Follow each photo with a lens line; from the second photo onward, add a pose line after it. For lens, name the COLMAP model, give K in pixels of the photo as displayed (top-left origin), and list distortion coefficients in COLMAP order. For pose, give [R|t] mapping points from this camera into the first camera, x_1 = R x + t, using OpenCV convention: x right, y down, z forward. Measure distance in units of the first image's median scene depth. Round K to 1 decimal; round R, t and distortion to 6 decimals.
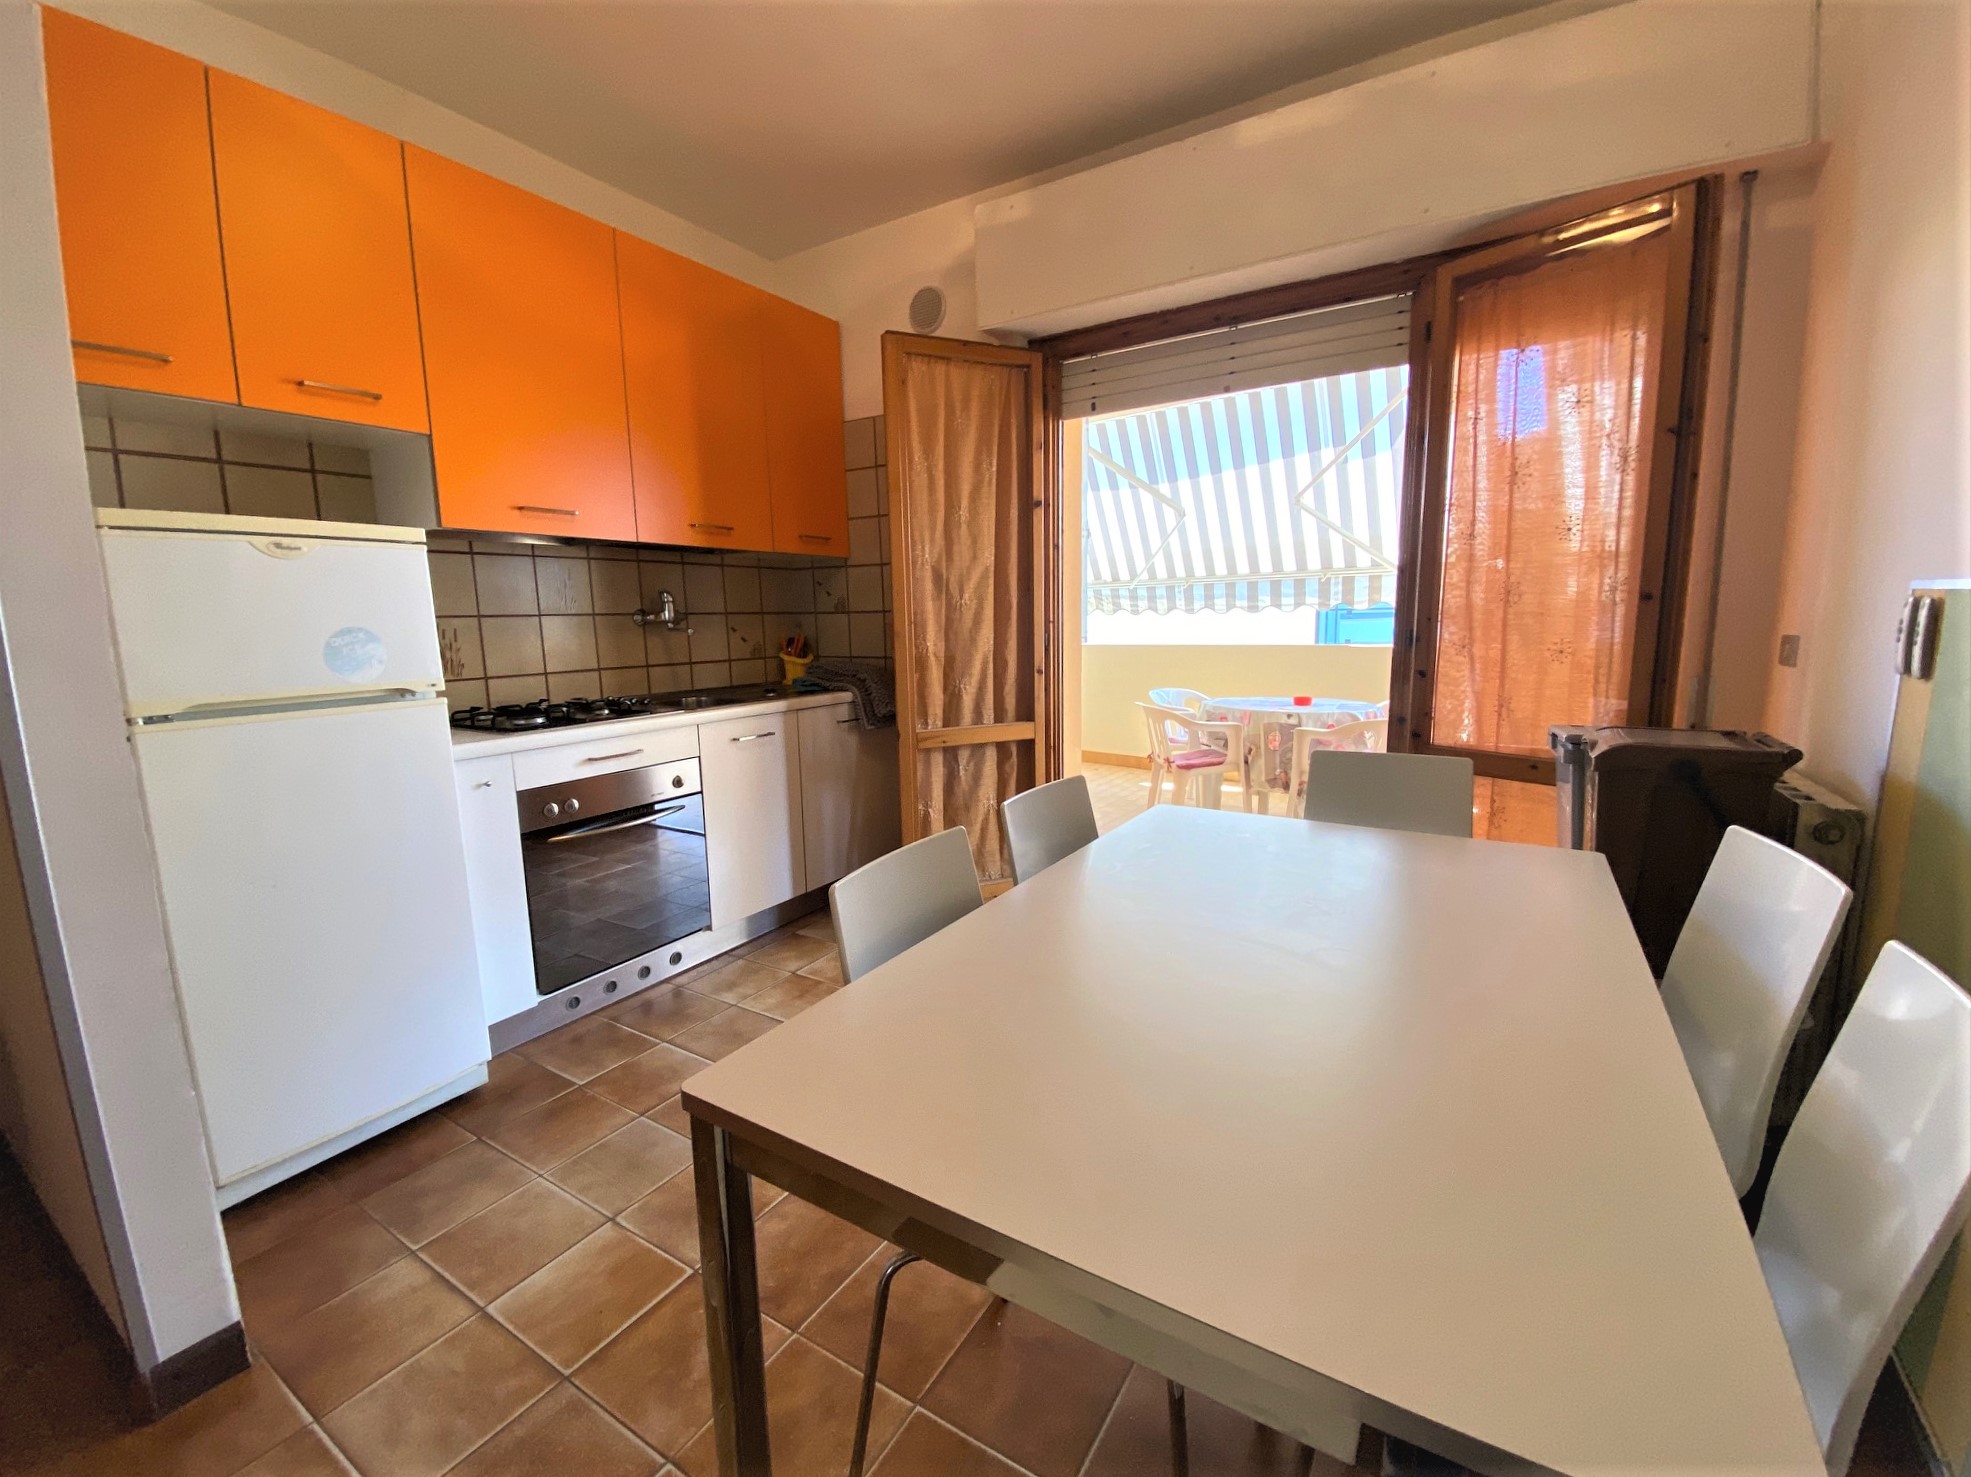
lens RADIAL K [[840.6, 0, 980.3], [0, 840.6, 742.2], [0, 0, 1]] dist [0.019489, -0.018751]
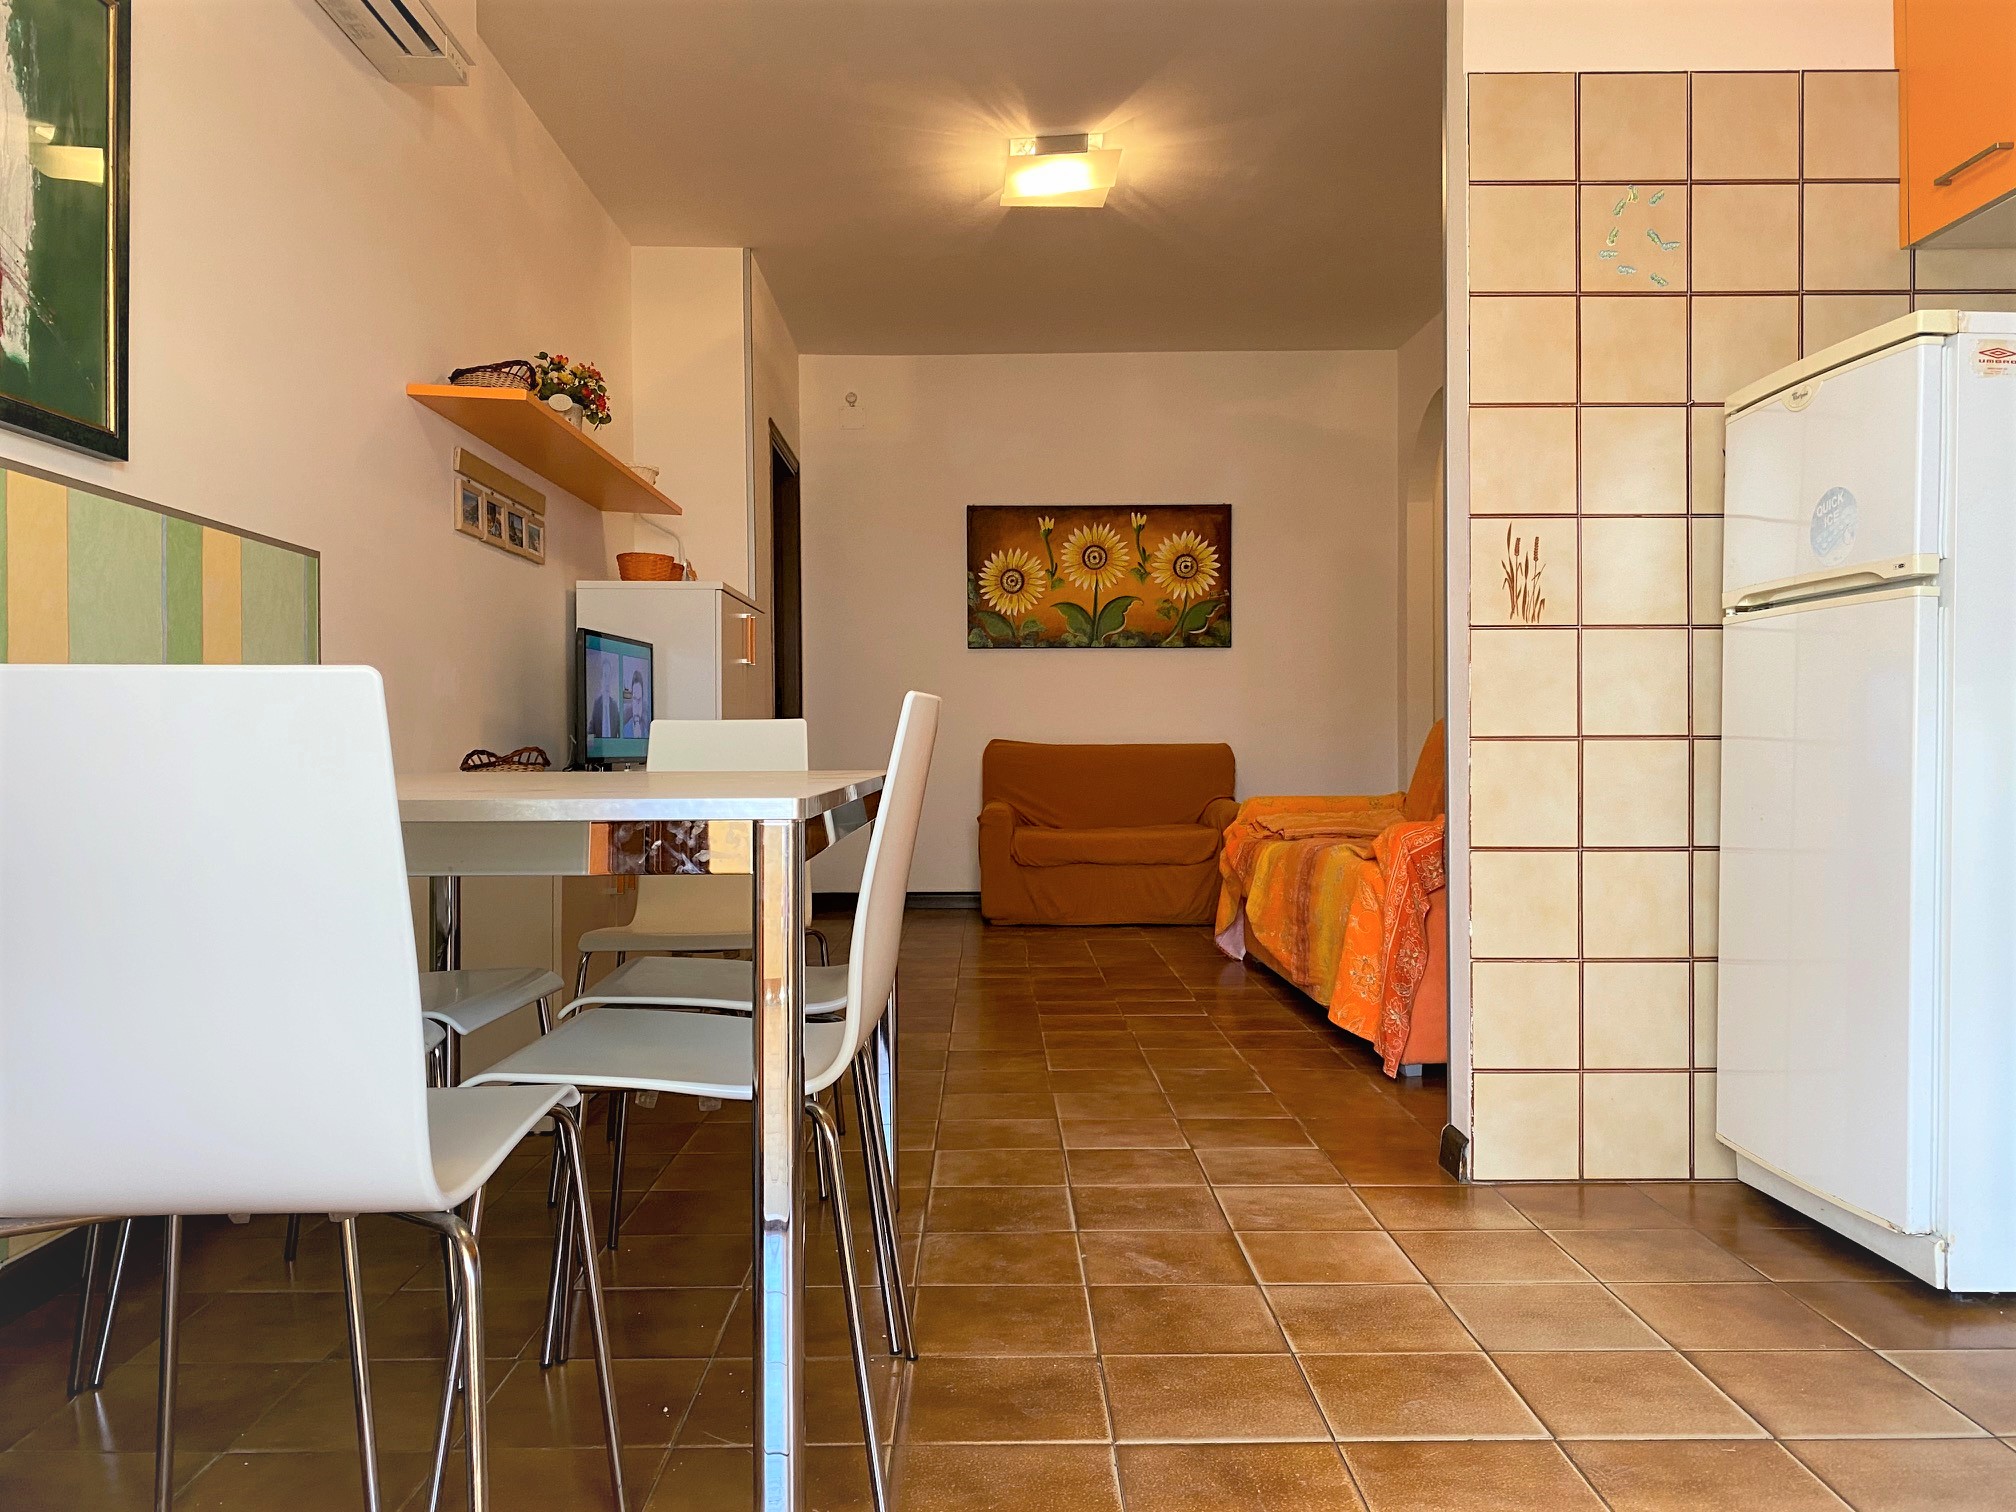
lens RADIAL K [[1508.5, 0, 984.2], [0, 1508.5, 746.9], [0, 0, 1]] dist [-0.013590, 0.002101]
pose [[-0.853561, 0.024113, -0.520434, 0.537722], [-0.058010, 0.988318, 0.140932, -0.056908], [0.517753, 0.150485, -0.842191, 1.740510]]
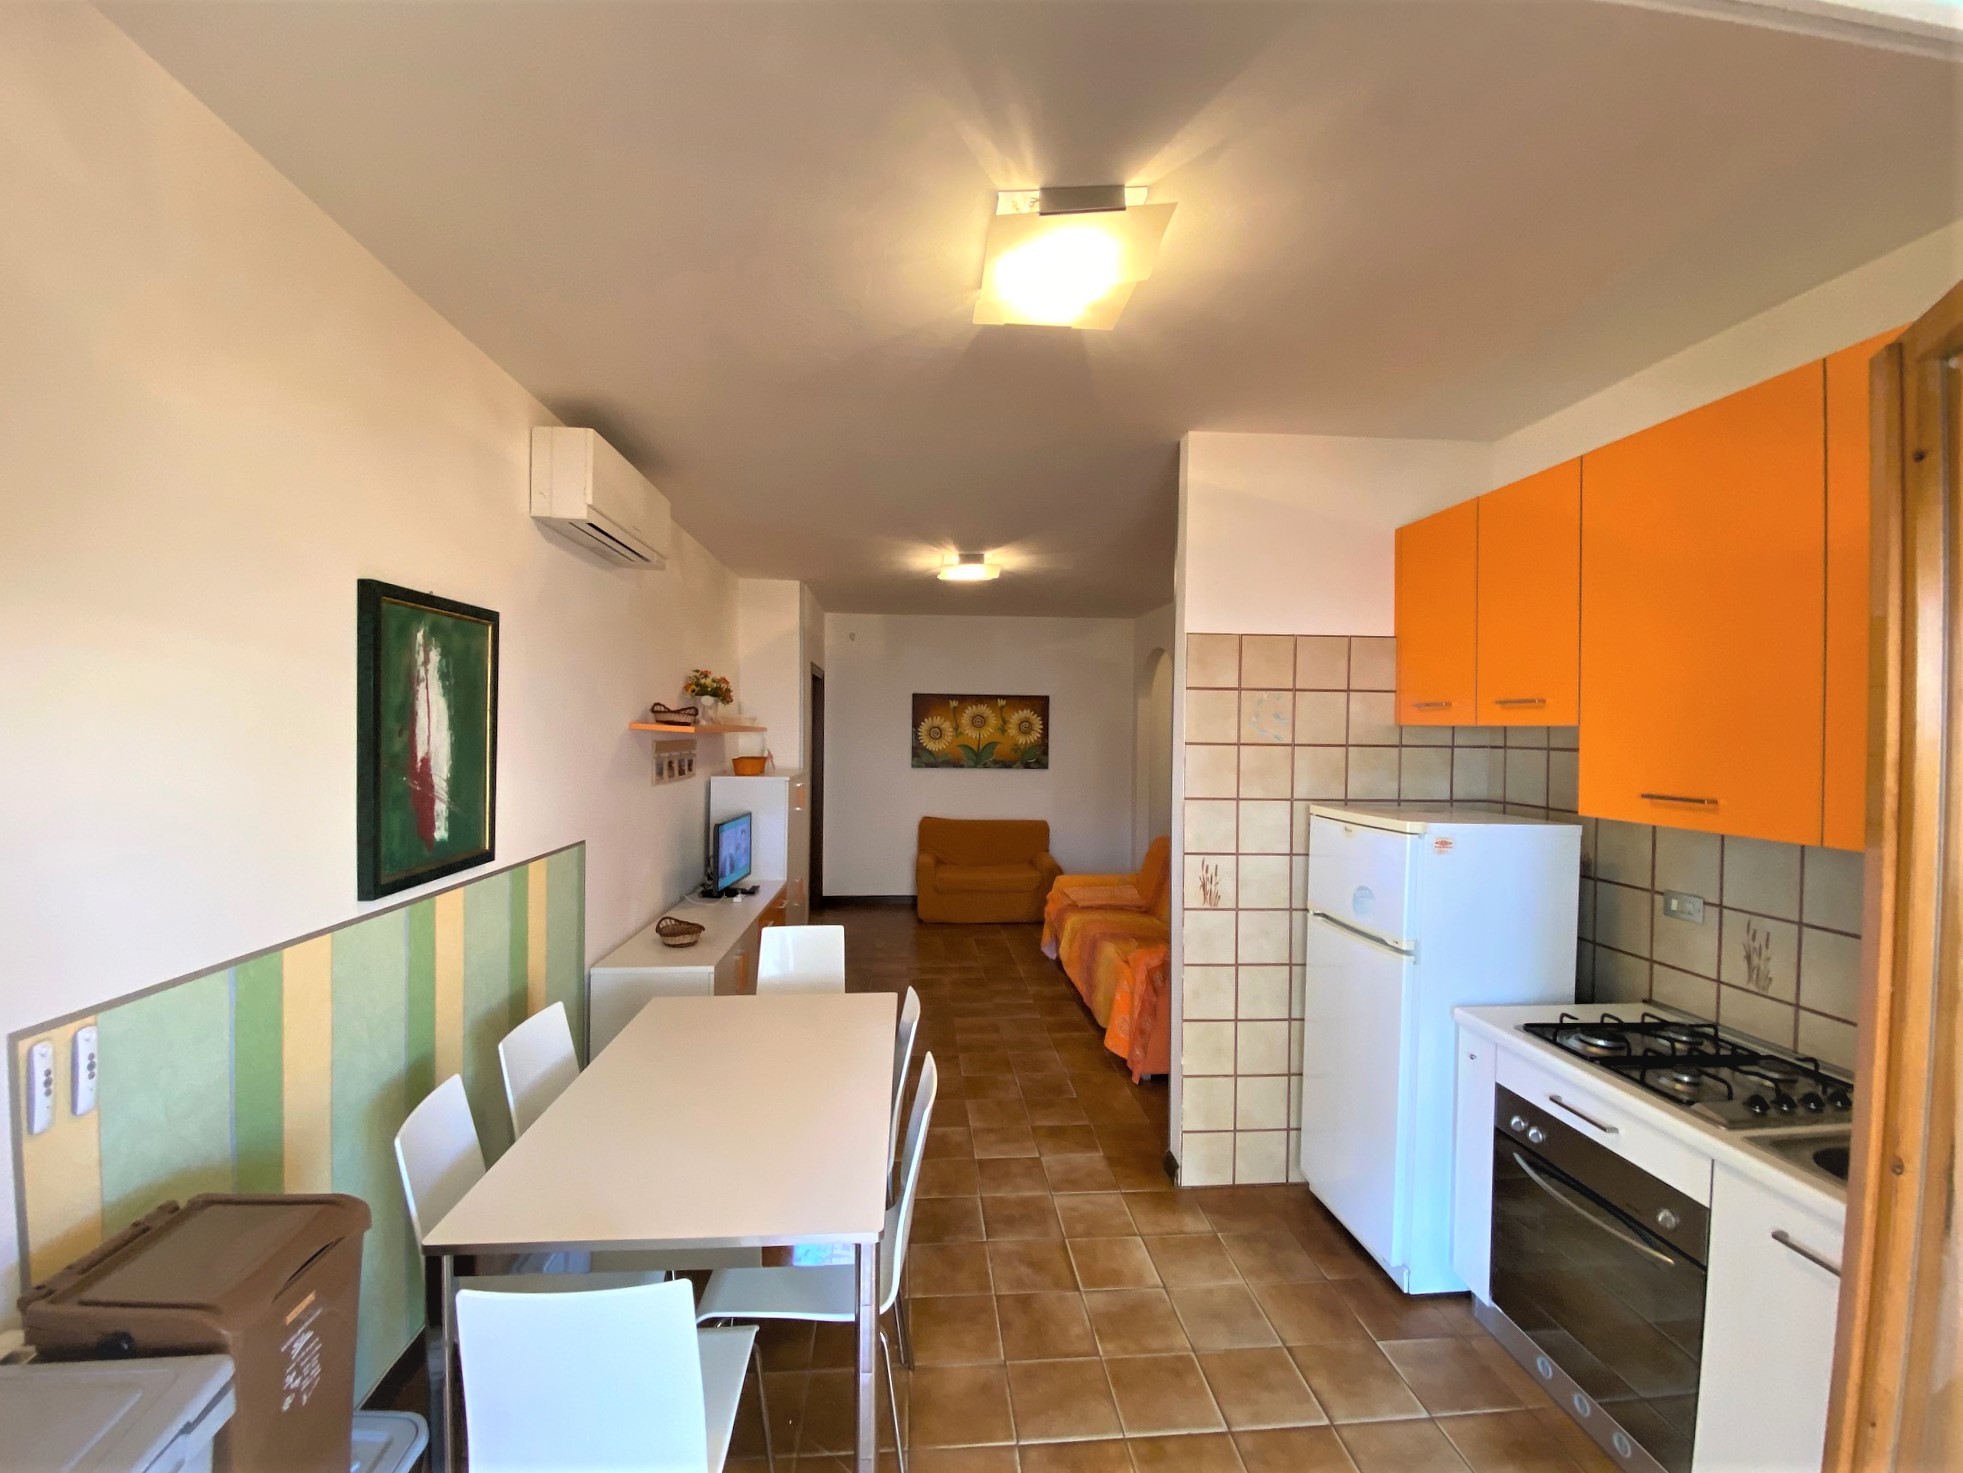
lens RADIAL K [[795.3, 0, 959.9], [0, 795.3, 734.4], [0, 0, 1]] dist [0.001256, -0.013106]
pose [[-0.818337, 0.013939, -0.574570, 0.612151], [-0.079803, 0.987266, 0.137611, -0.530299], [0.569172, 0.158464, -0.806804, 1.676825]]
